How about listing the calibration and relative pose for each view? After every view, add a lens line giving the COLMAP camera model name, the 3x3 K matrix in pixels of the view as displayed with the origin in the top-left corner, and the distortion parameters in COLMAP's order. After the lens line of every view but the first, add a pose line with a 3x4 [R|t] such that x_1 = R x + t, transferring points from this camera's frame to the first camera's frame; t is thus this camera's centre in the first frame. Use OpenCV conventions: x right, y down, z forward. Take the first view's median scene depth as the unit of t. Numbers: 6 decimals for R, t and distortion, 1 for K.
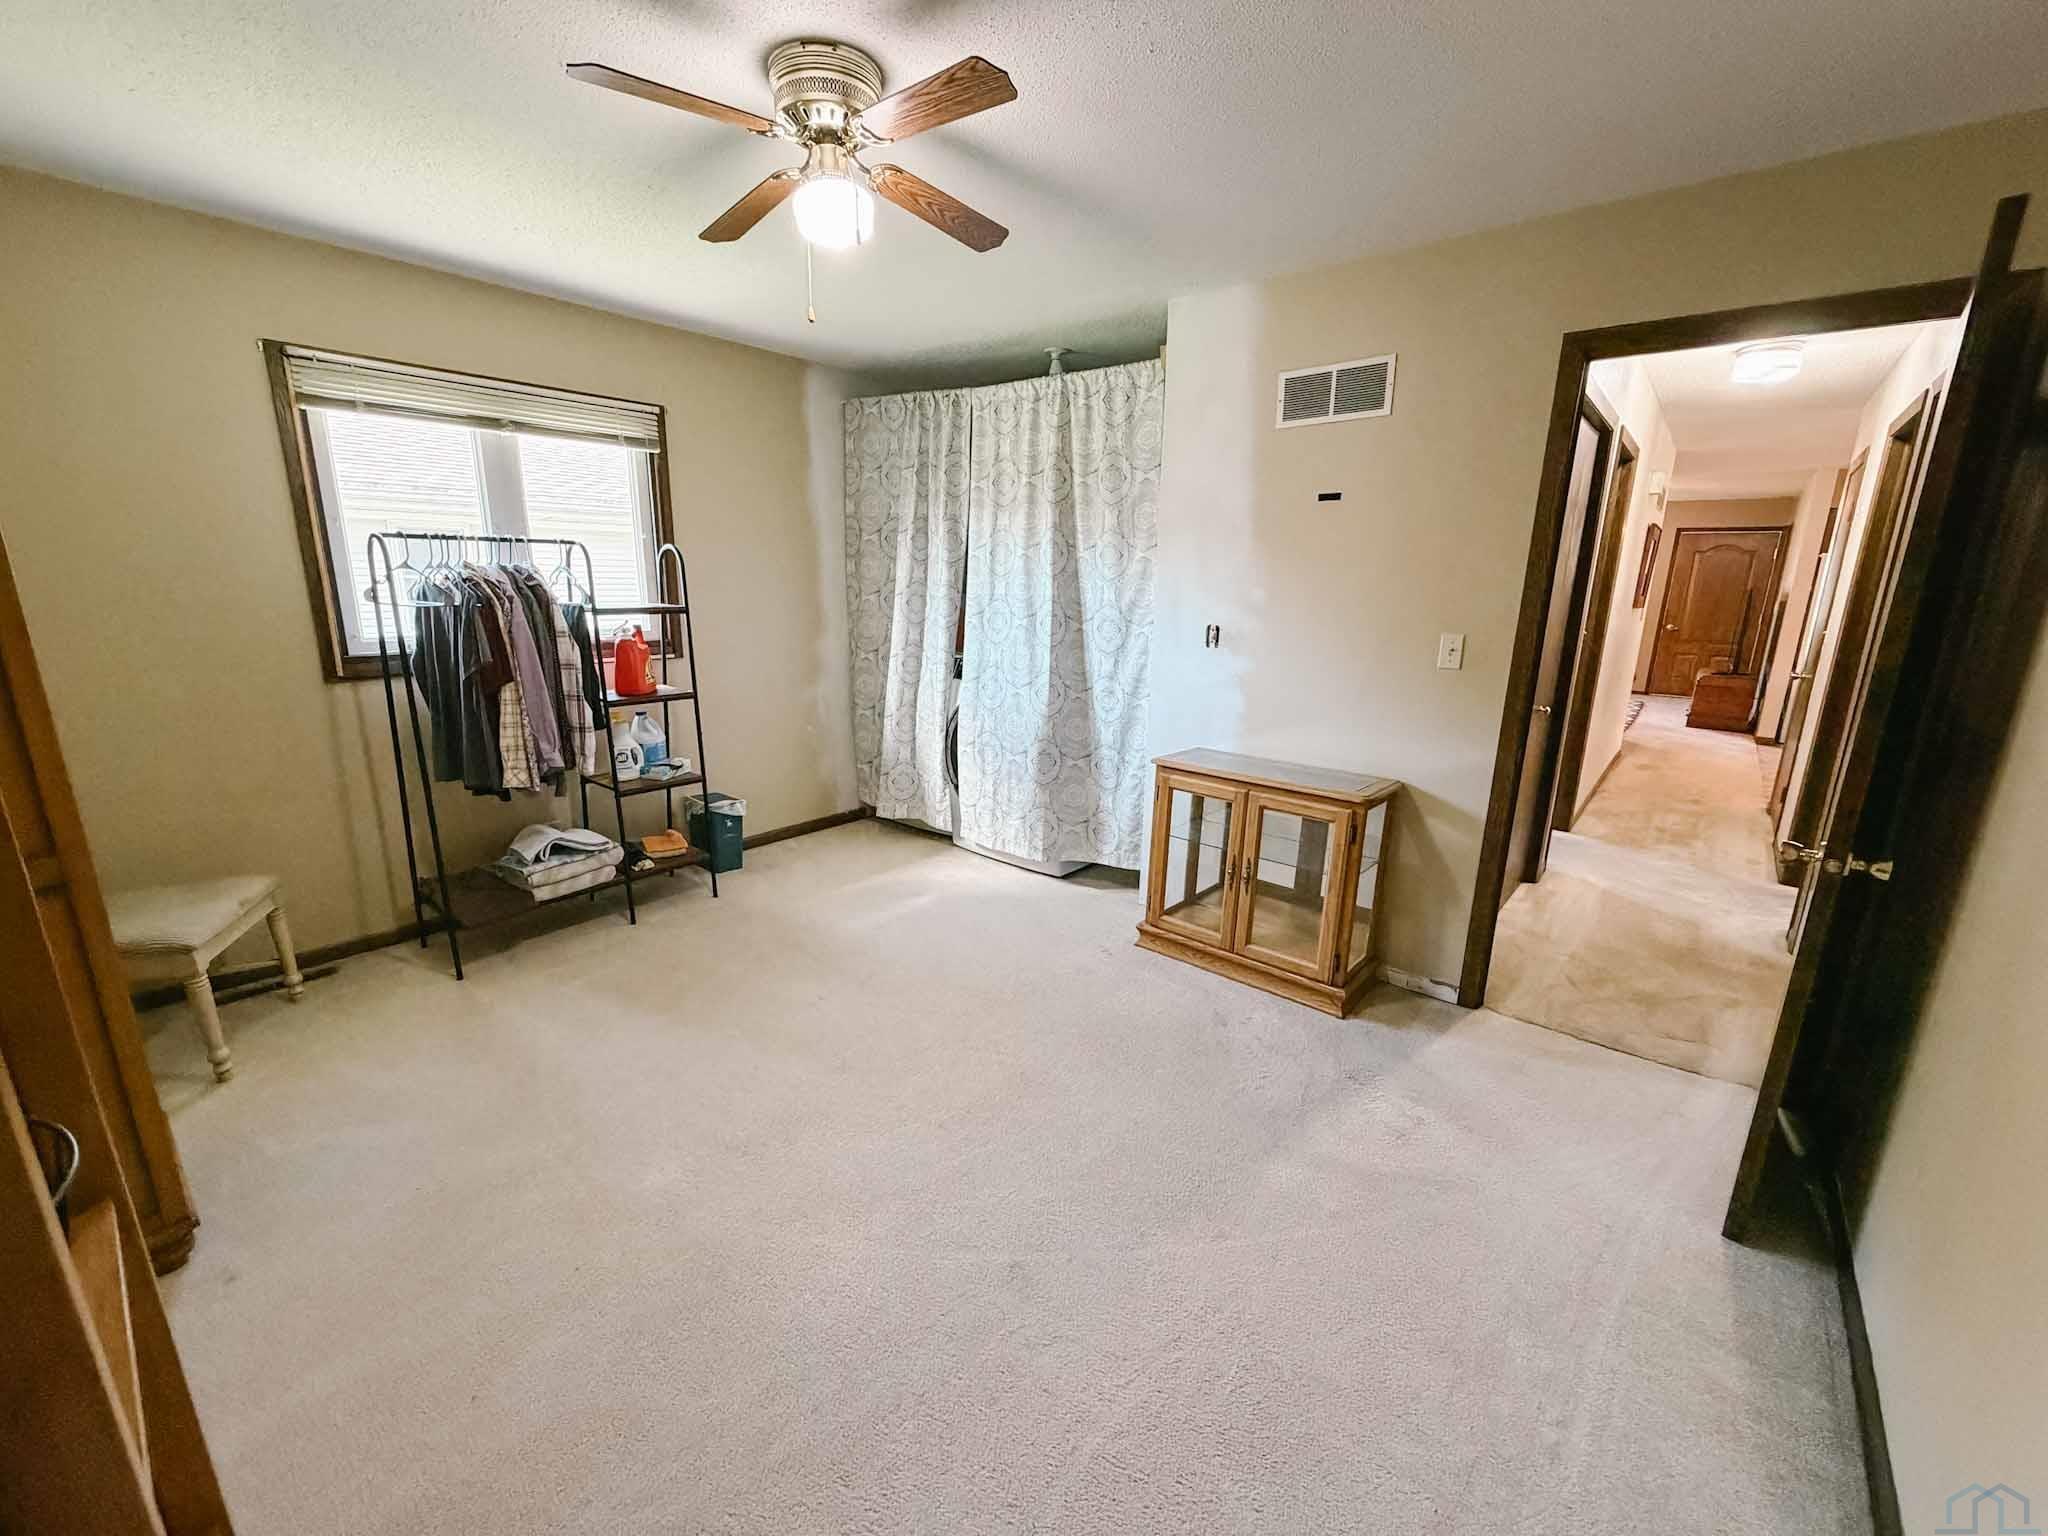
lens RADIAL K [[817.8, 0, 1016.0], [0, 817.8, 769.0], [0, 0, 1]] dist [0.000027, 0.000236]
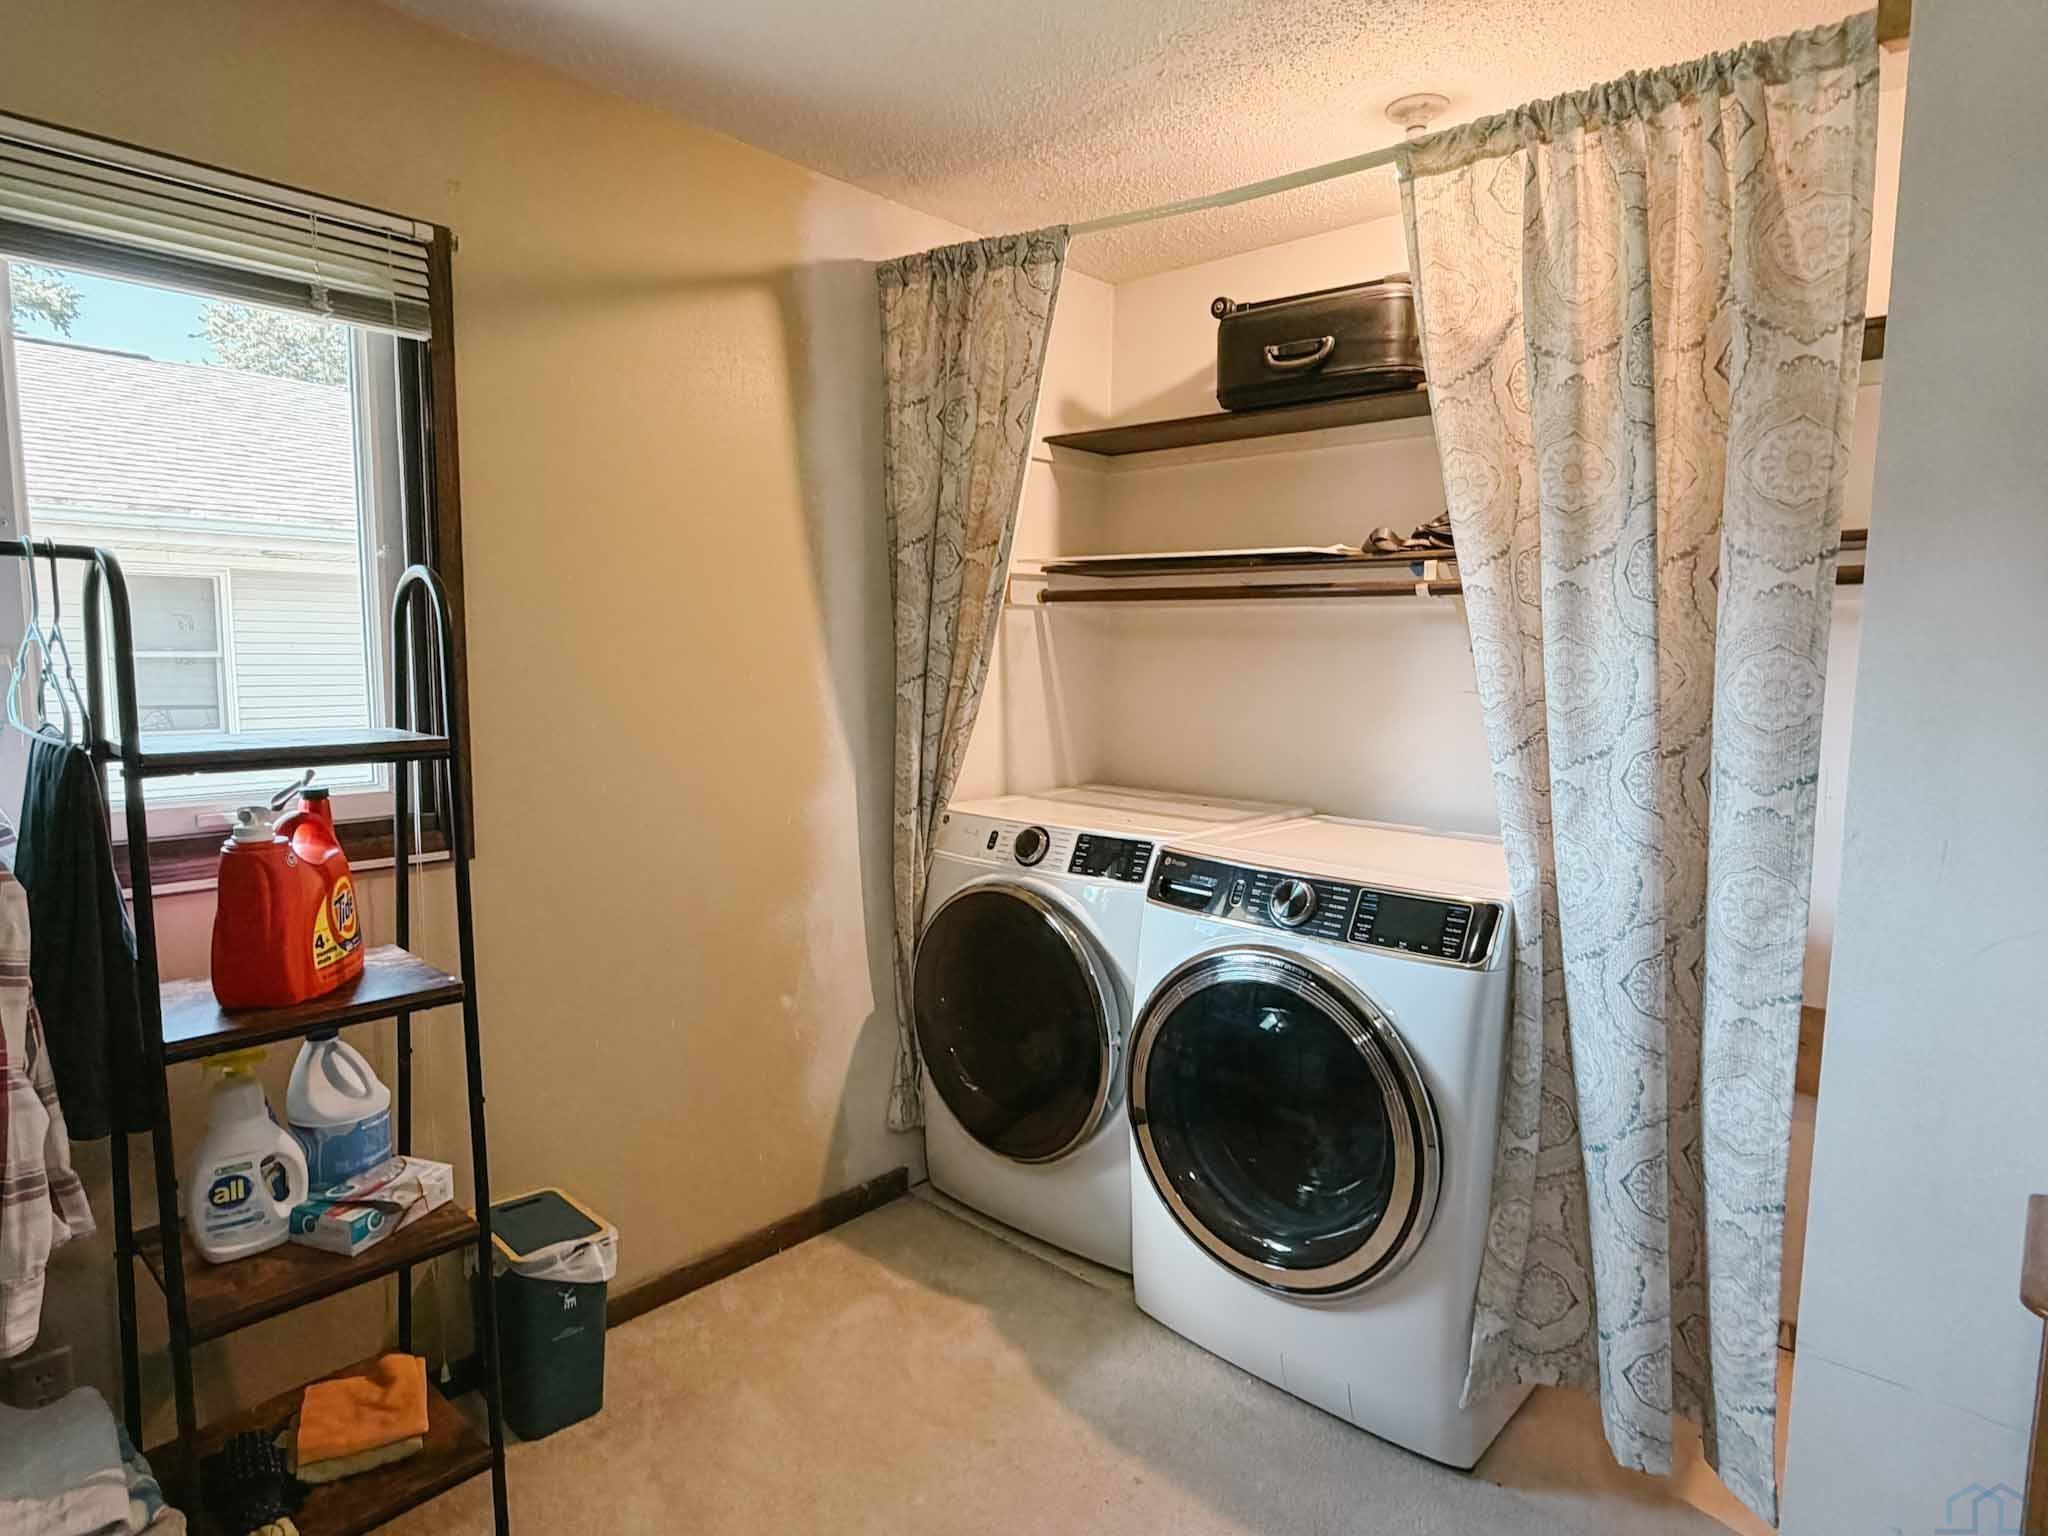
lens RADIAL K [[1119.3, 0, 1024.0], [0, 1119.3, 768.0], [0, 0, 1]] dist [0.000727, 0.000026]
pose [[0.999312, 0.000867, -0.037076, -0.138519], [-0.005580, 0.991858, -0.127227, -0.123734], [0.036664, 0.127346, 0.991180, 0.521342]]
